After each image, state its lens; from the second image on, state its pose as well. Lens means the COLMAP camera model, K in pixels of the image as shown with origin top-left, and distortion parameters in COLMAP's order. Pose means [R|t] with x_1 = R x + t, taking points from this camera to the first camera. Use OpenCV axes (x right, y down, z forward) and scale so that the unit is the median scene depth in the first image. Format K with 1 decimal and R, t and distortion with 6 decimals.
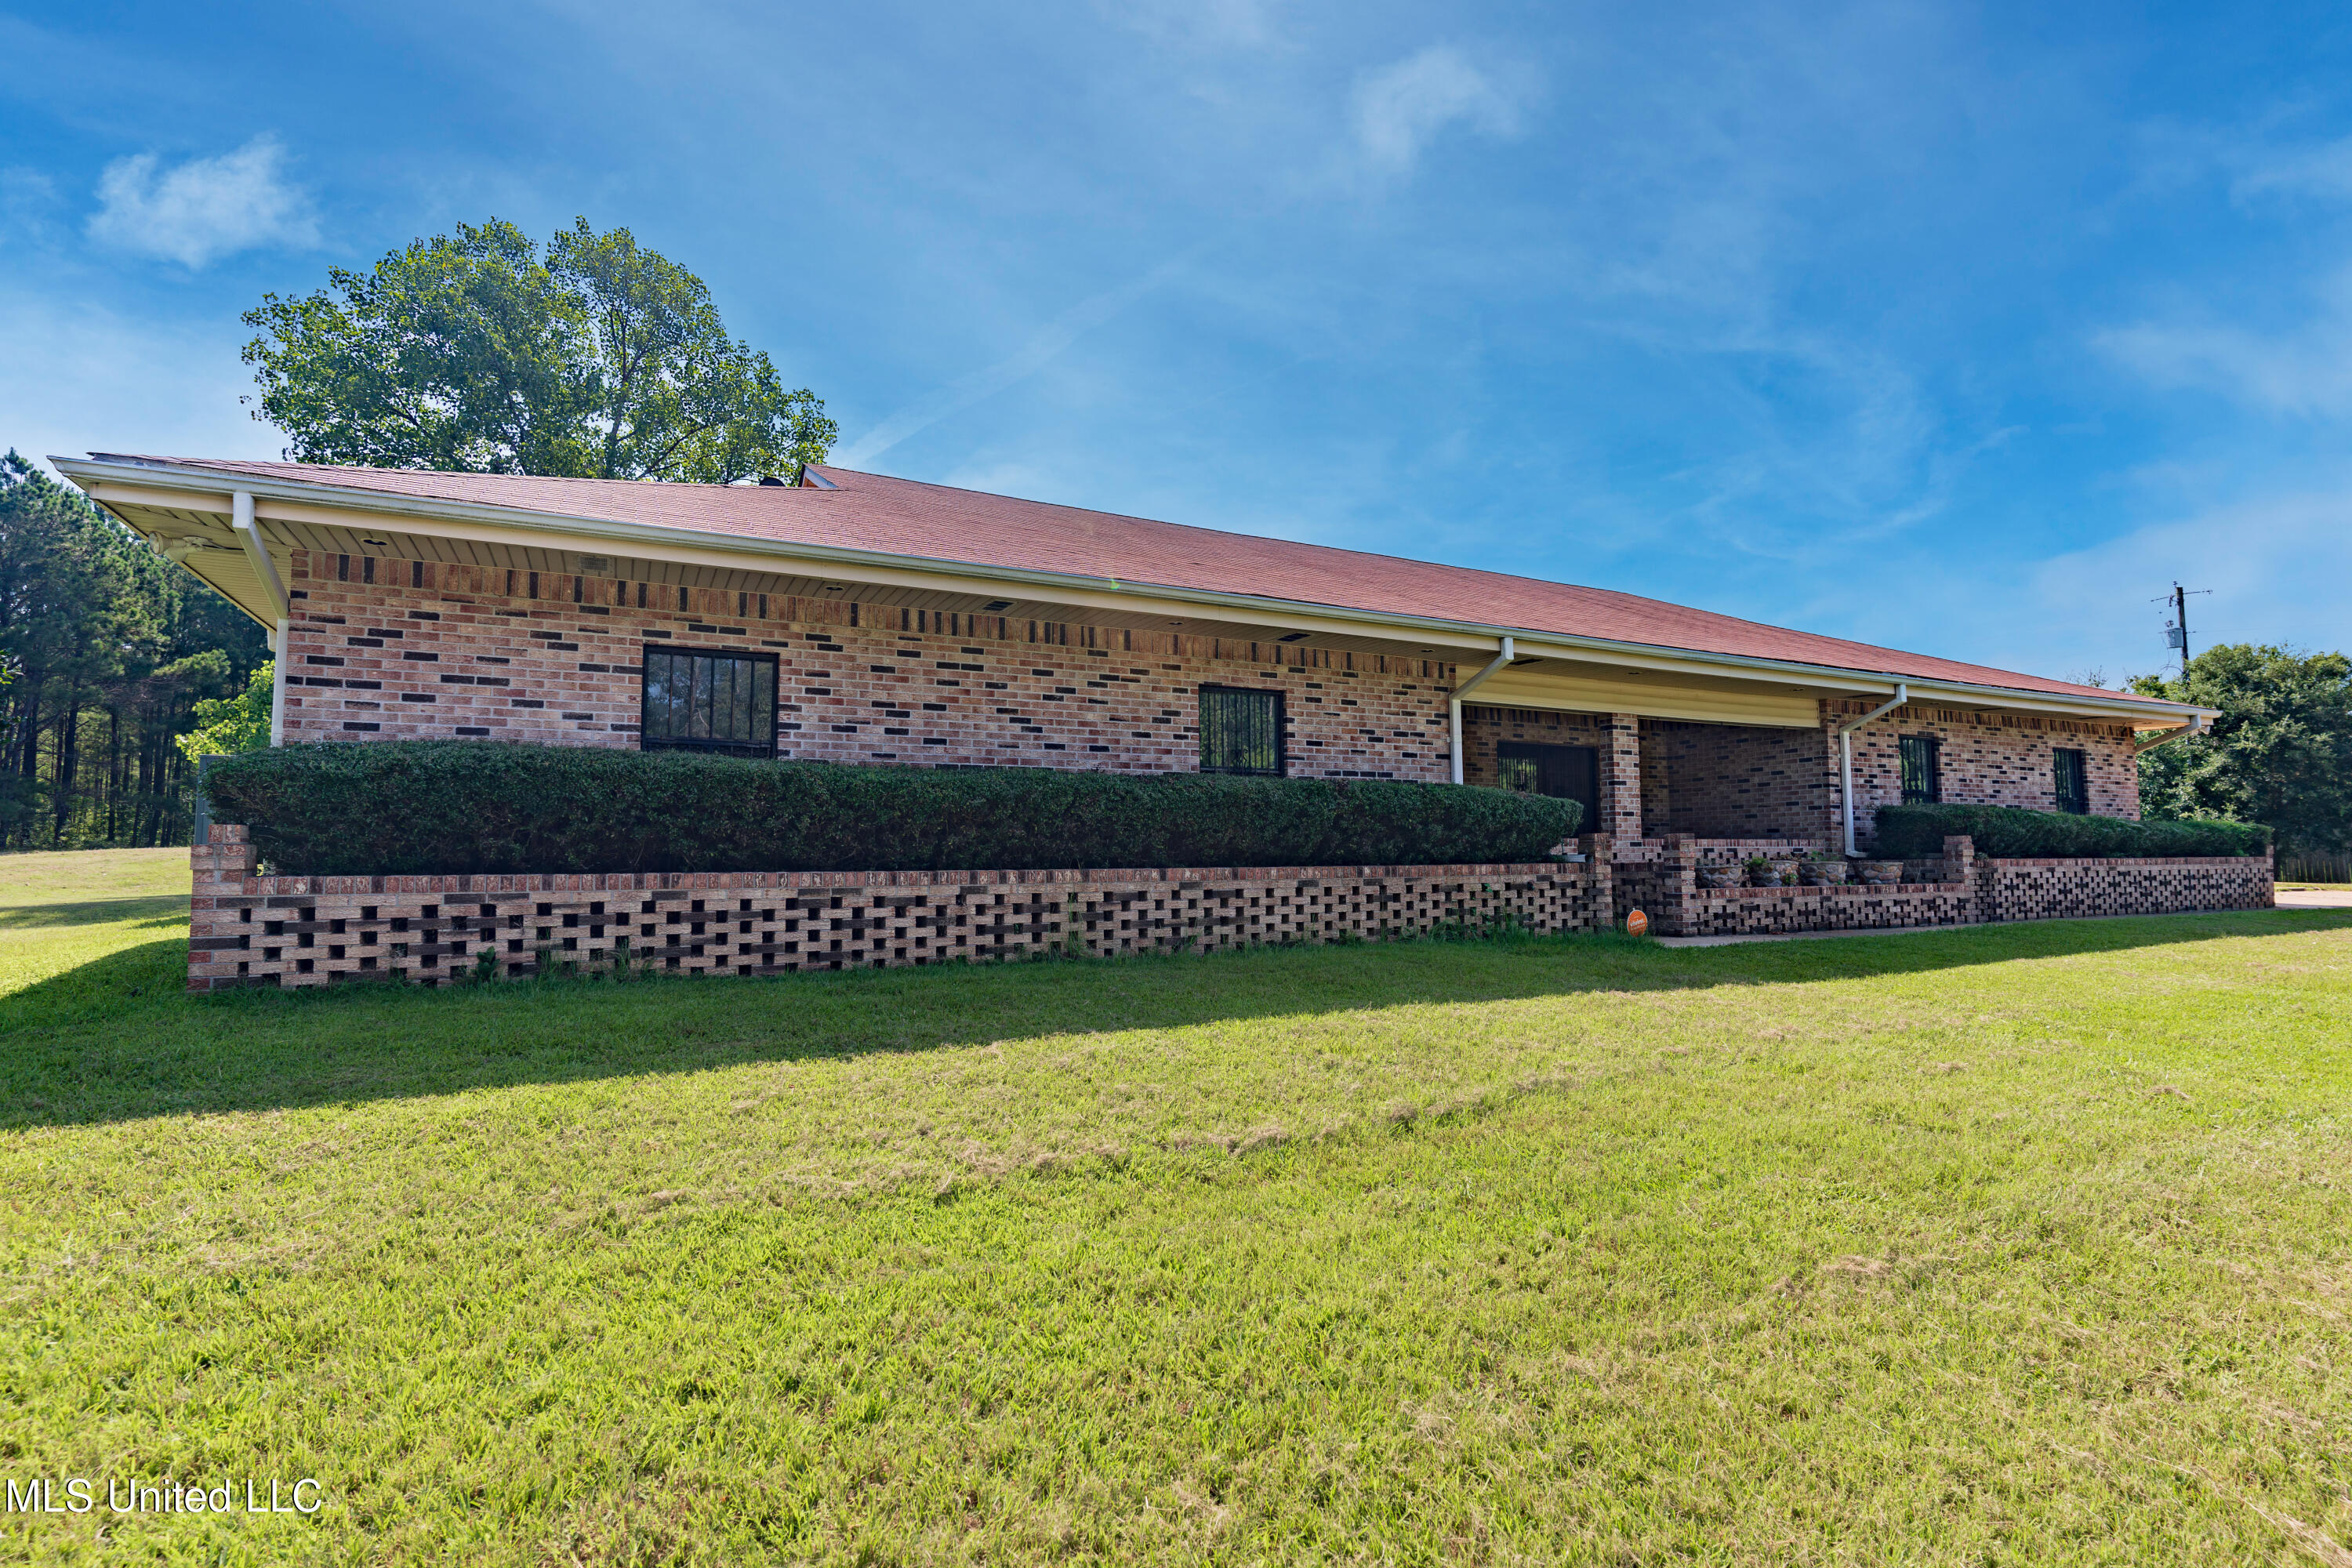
lens RADIAL K [[1131.4, 0, 1180.7], [0, 1131.4, 782.0], [0, 0, 1]] dist [-0.000891, 0.000084]
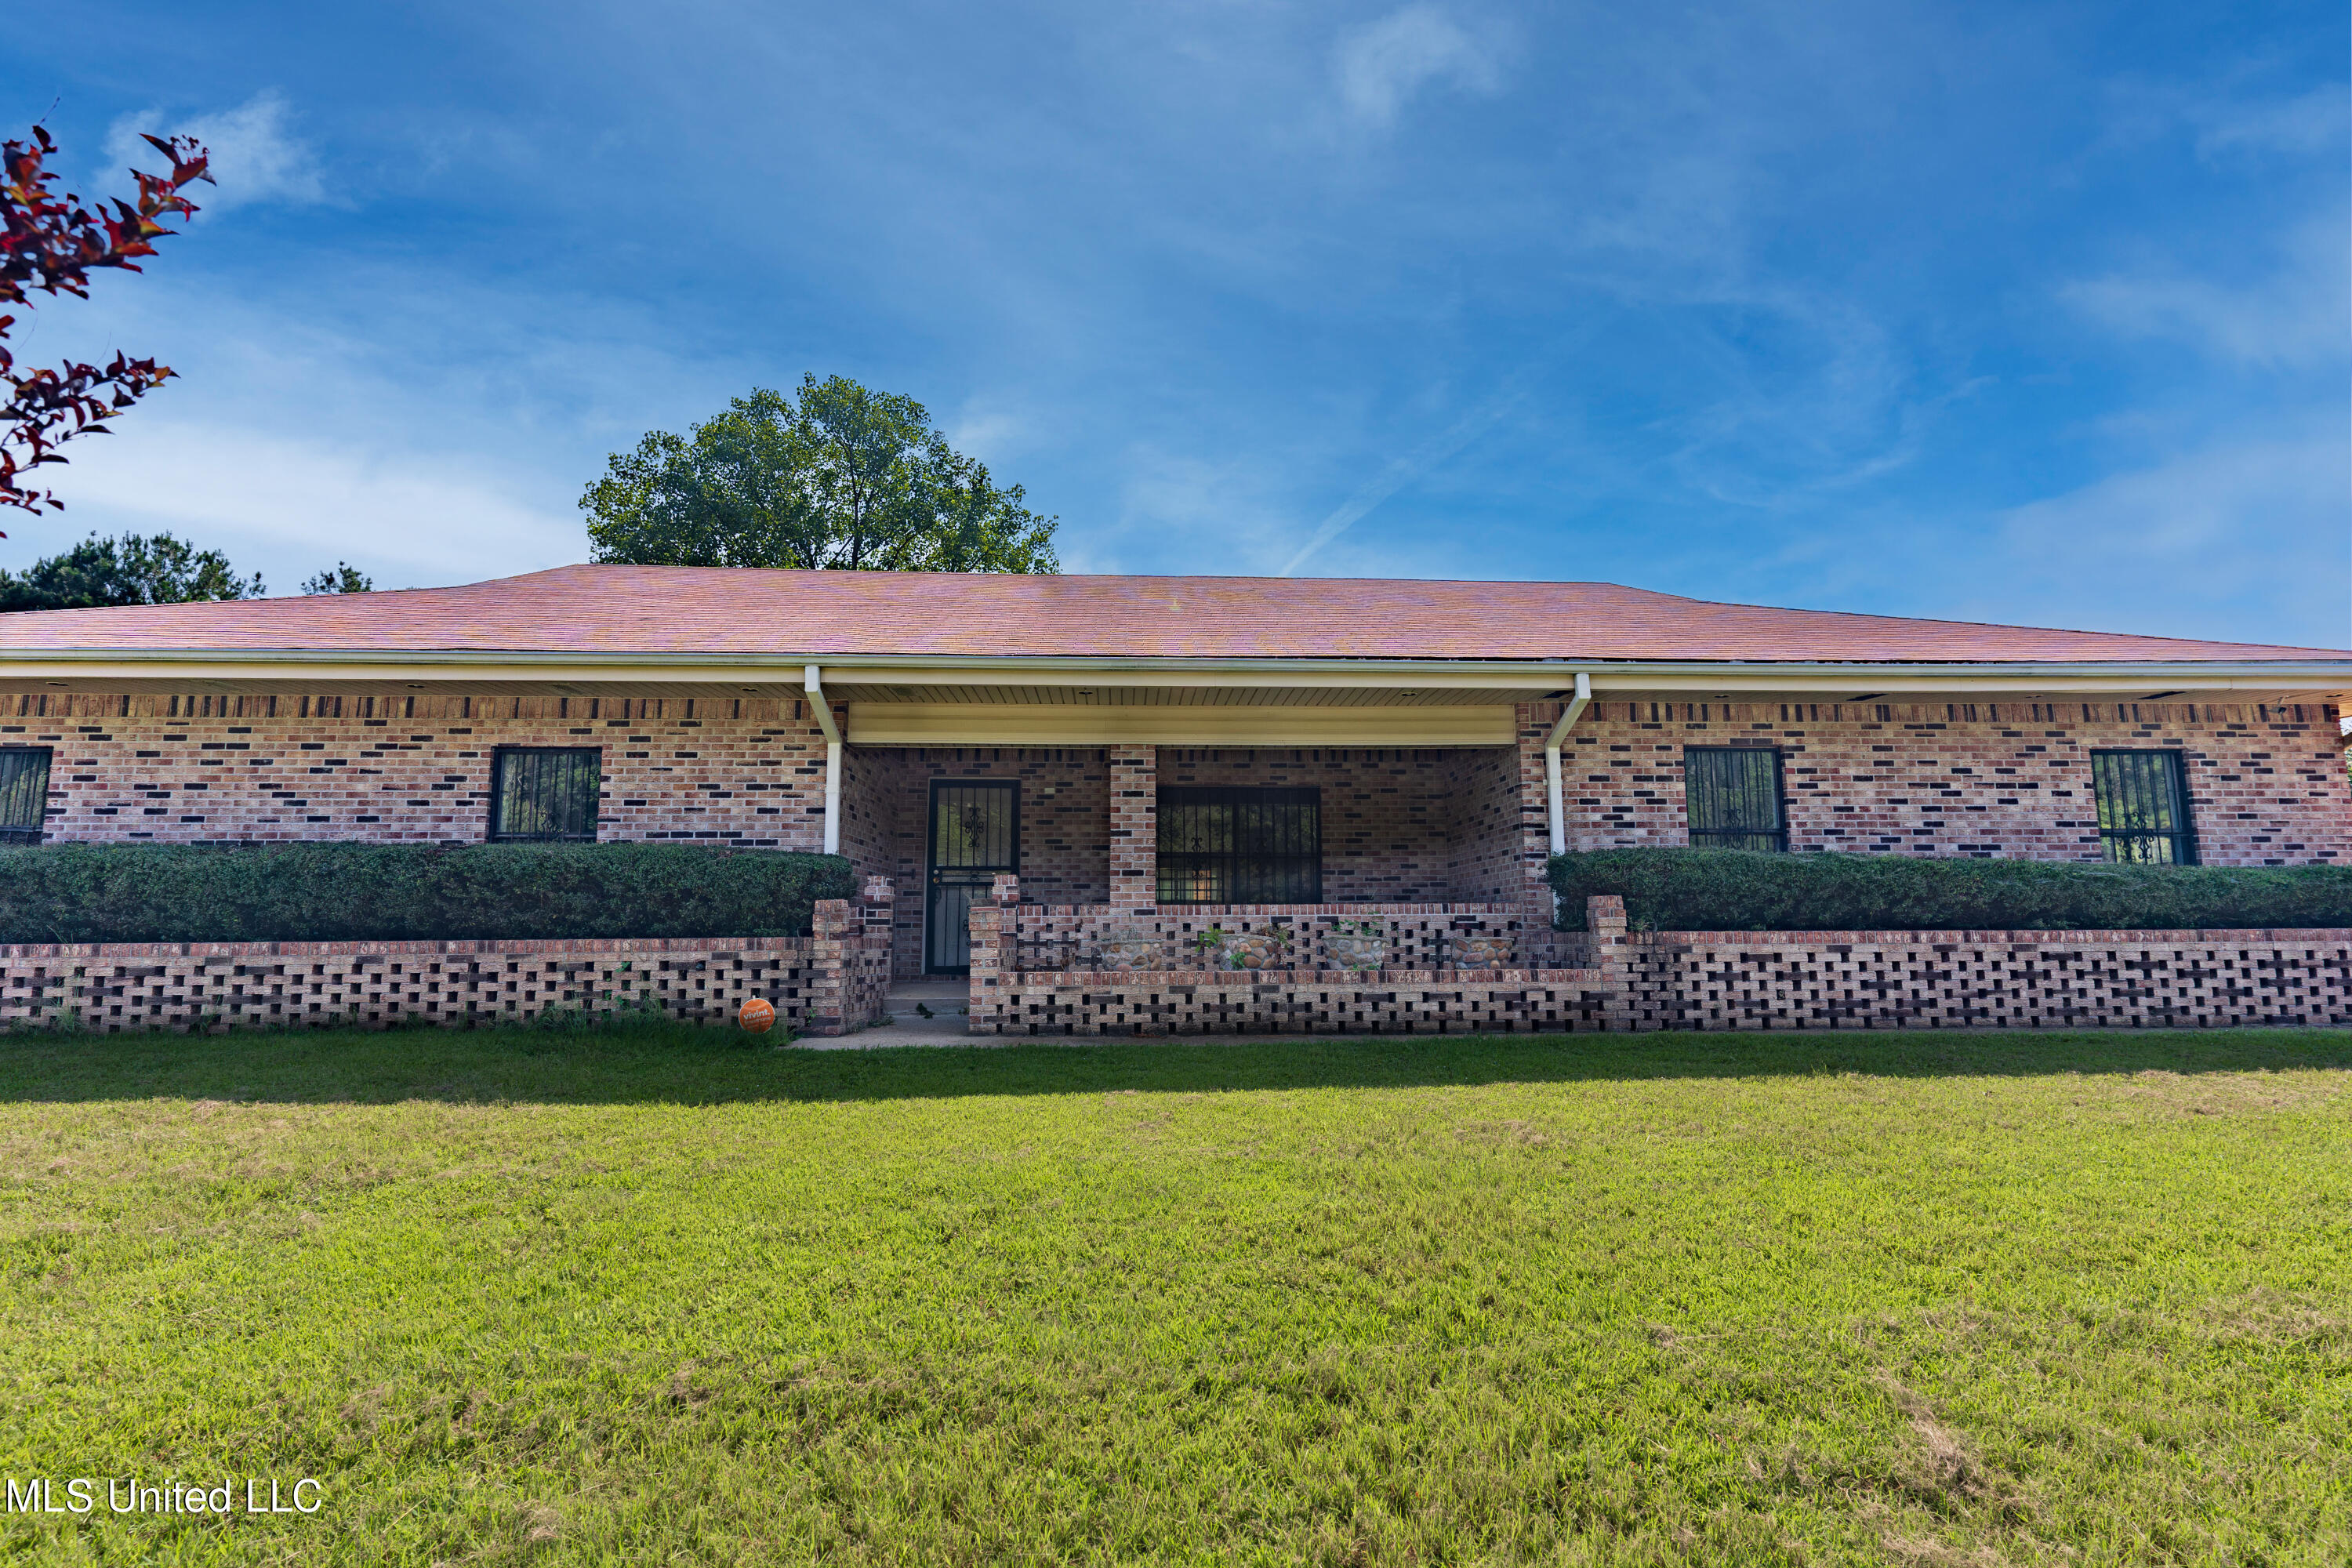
lens RADIAL K [[1138.4, 0, 1169.7], [0, 1138.4, 786.6], [0, 0, 1]] dist [0.001366, 0.000543]
pose [[0.908978, -0.051733, -0.413622, 0.994152], [0.028903, 0.997703, -0.061269, 0.023641], [0.415841, 0.043737, 0.908385, 0.396698]]
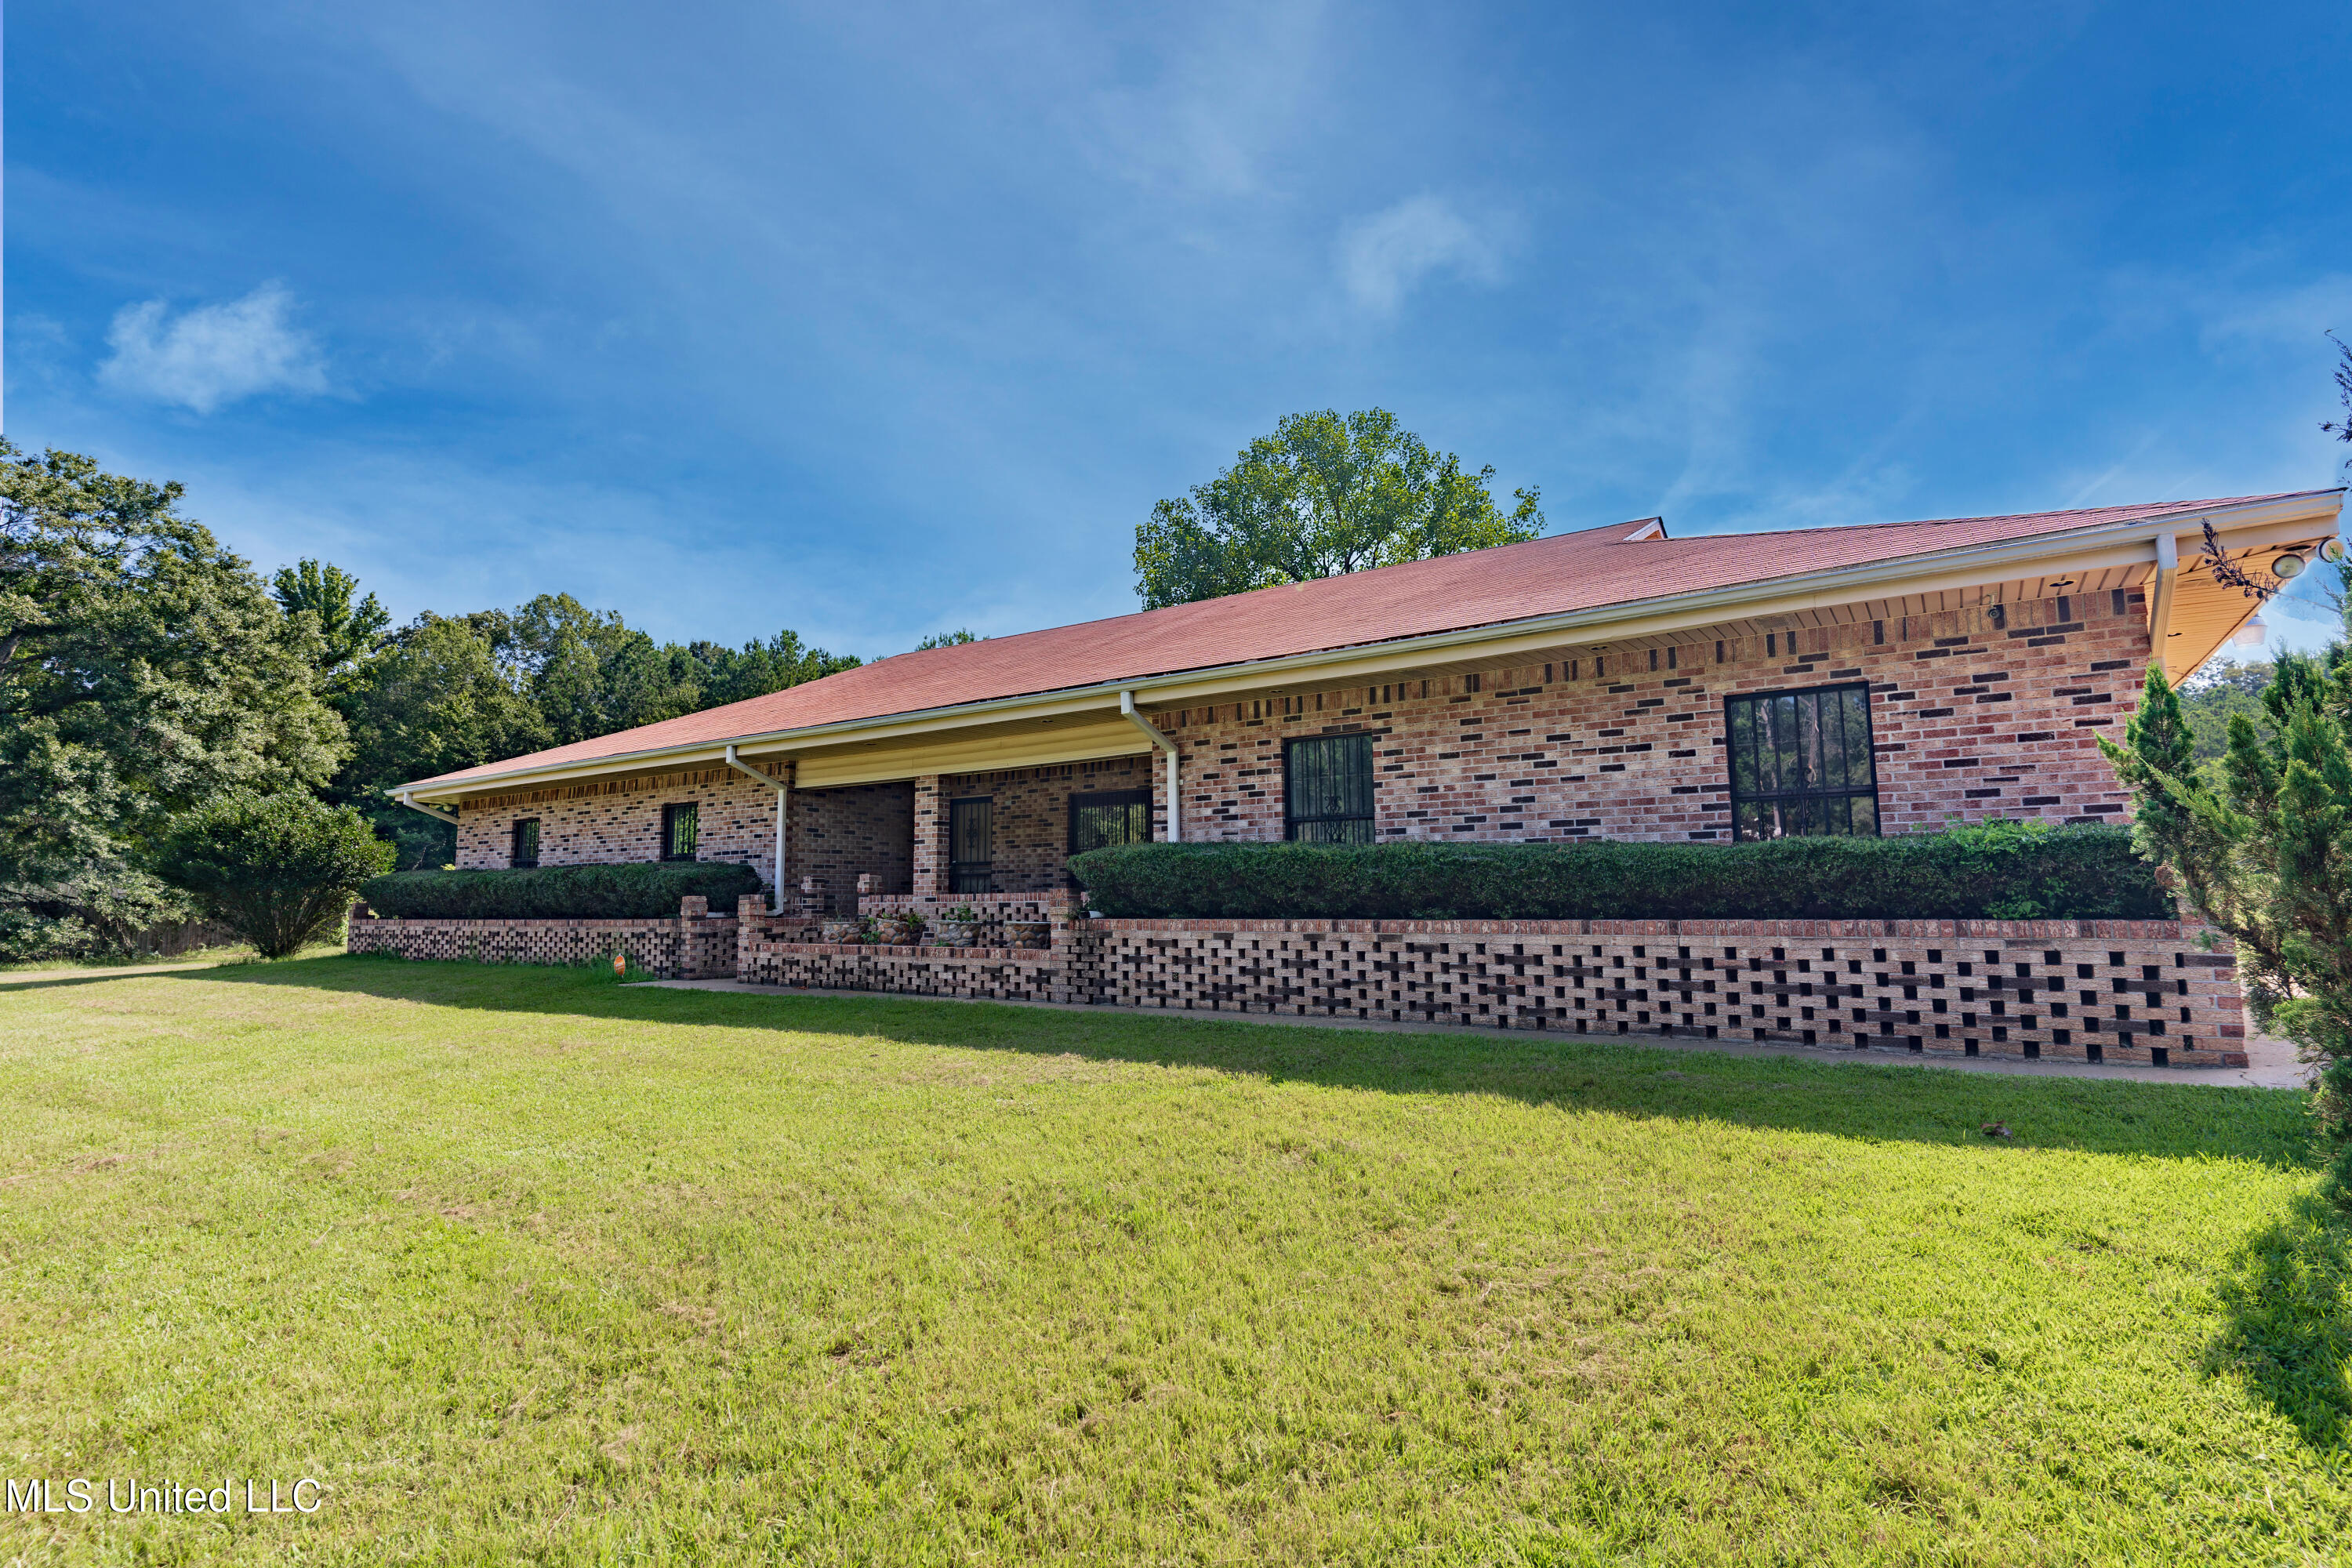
lens RADIAL K [[1093.7, 0, 1182.1], [0, 1093.7, 785.8], [0, 0, 1]] dist [0.000254, 0.000049]
pose [[0.479714, -0.090561, -0.872739, 1.877059], [0.068779, 0.995480, -0.065492, 0.043300], [0.874725, -0.028609, 0.483774, 0.959696]]
